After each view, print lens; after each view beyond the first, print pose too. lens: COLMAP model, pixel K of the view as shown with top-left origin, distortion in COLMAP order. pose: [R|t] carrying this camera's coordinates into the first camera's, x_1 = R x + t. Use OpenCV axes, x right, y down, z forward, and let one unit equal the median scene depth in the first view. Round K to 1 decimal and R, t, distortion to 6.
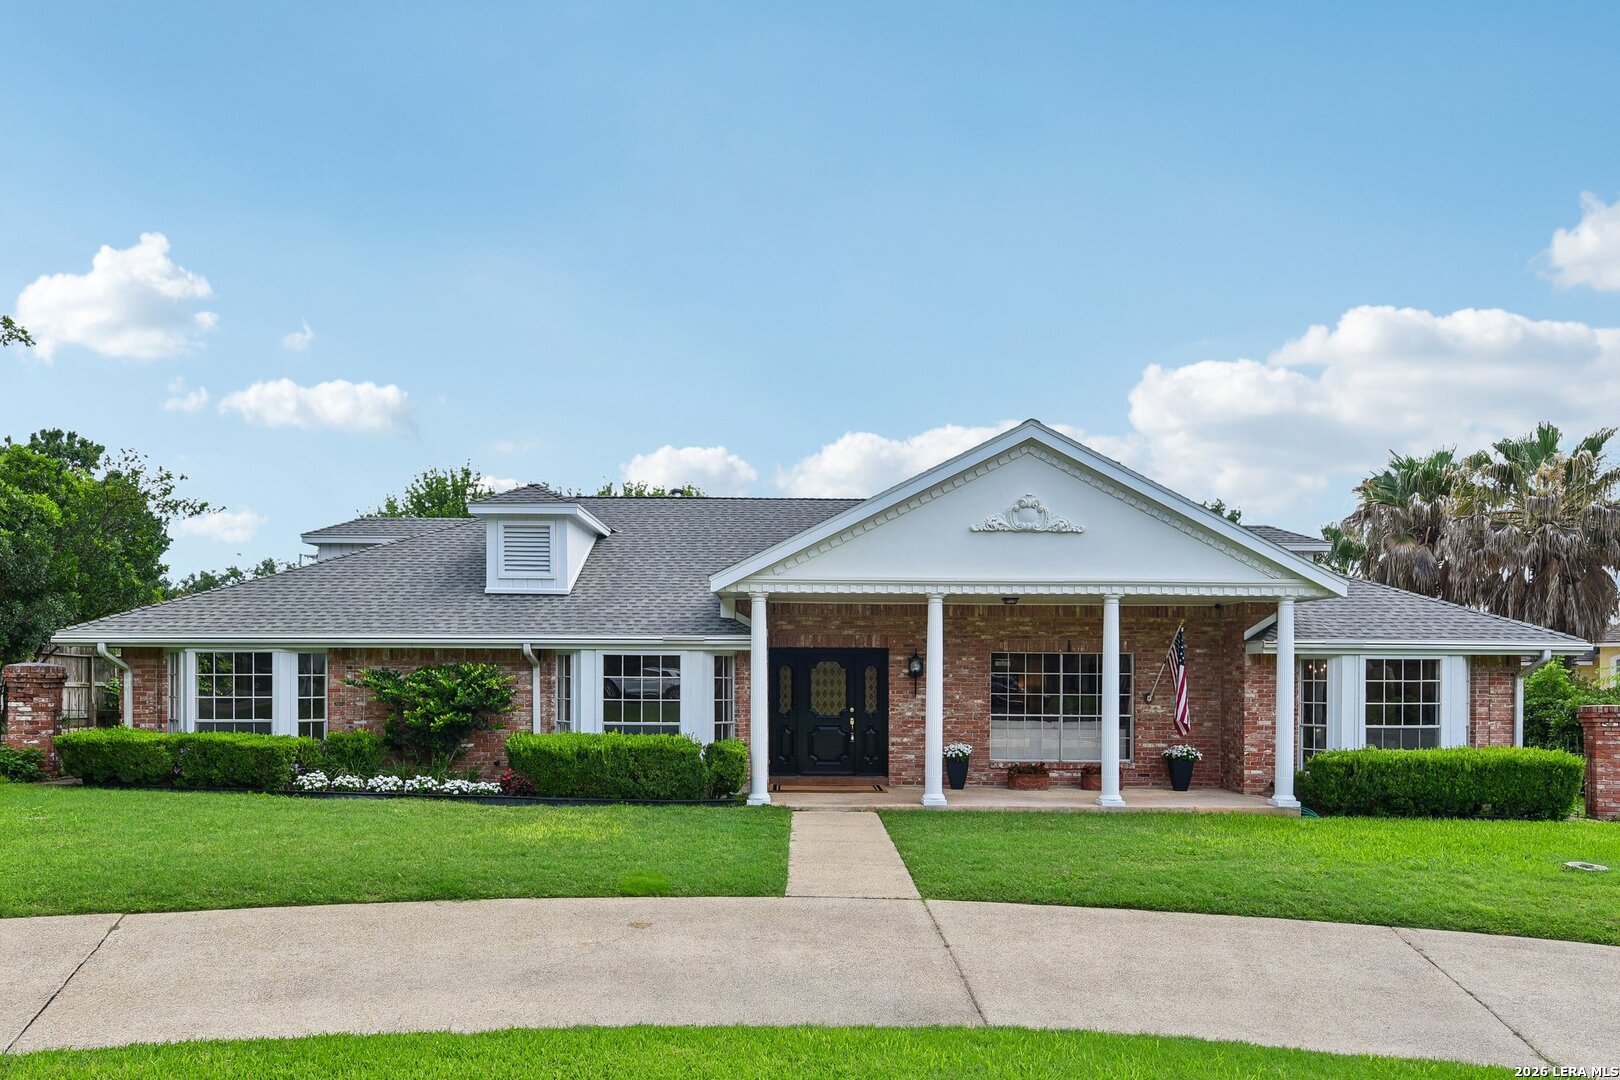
lens RADIAL K [[1048.4, 0, 803.9], [0, 1048.4, 666.2], [0, 0, 1]] dist [-0.007051, -0.004791]
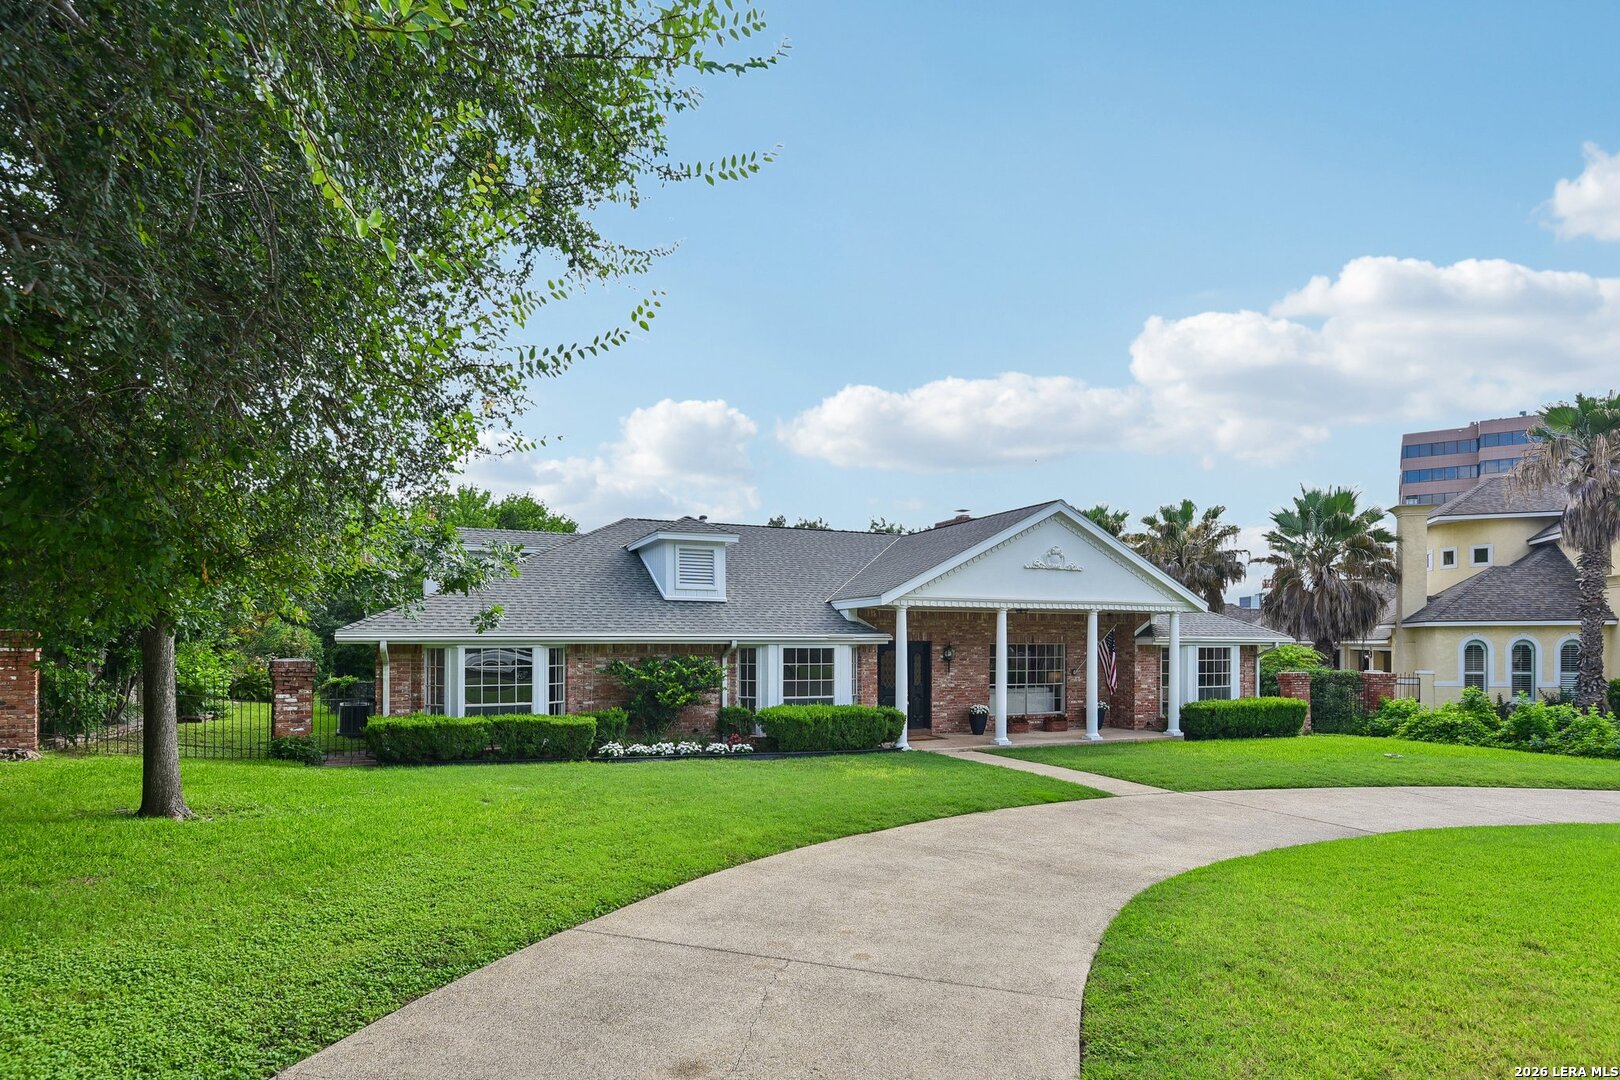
lens RADIAL K [[873.3, 0, 808.3], [0, 873.3, 644.1], [0, 0, 1]] dist [0.002405, -0.022410]
pose [[0.923998, -0.004894, 0.382365, -0.594684], [0.003864, 0.999987, 0.003462, -0.019708], [-0.382377, -0.001721, 0.924005, -0.067815]]
